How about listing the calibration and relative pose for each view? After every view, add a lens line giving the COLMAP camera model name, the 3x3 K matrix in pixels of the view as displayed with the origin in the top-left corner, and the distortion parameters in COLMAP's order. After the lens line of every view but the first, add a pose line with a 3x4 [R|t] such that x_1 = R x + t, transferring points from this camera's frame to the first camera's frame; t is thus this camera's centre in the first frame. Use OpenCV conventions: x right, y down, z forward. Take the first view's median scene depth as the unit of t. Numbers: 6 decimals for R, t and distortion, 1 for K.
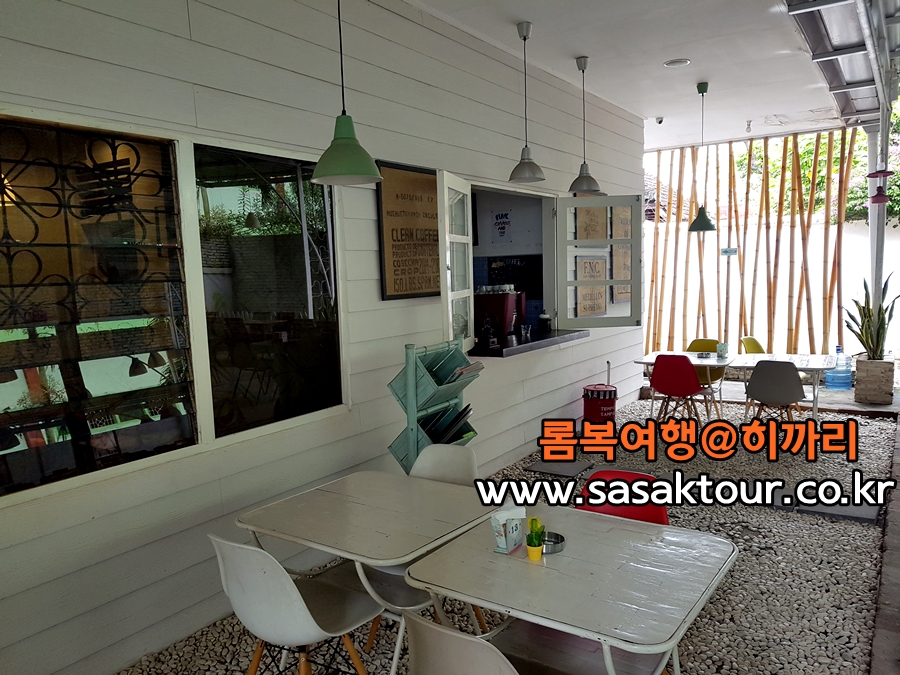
lens RADIAL K [[698.3, 0, 450.0], [0, 698.3, 337.5], [0, 0, 1]] dist [0.000565, 0.004724]
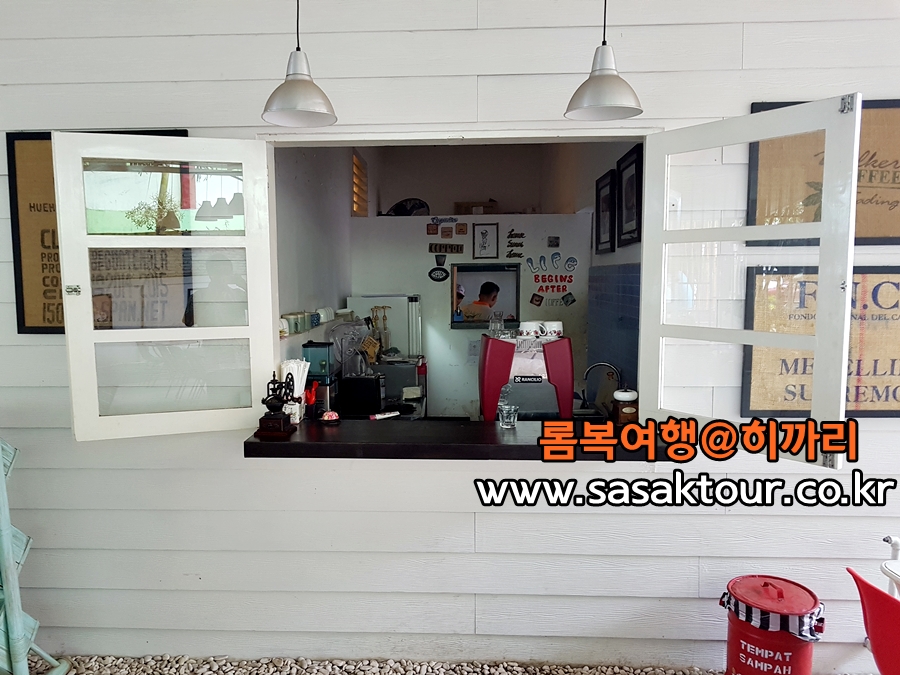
lens RADIAL K [[698.3, 0, 450.0], [0, 698.3, 337.5], [0, 0, 1]] dist [0.000565, 0.004724]
pose [[0.495590, 0.118852, -0.860387, 0.706298], [-0.094968, 0.992069, 0.082340, -0.143485], [0.863349, 0.040902, 0.502946, 0.988282]]
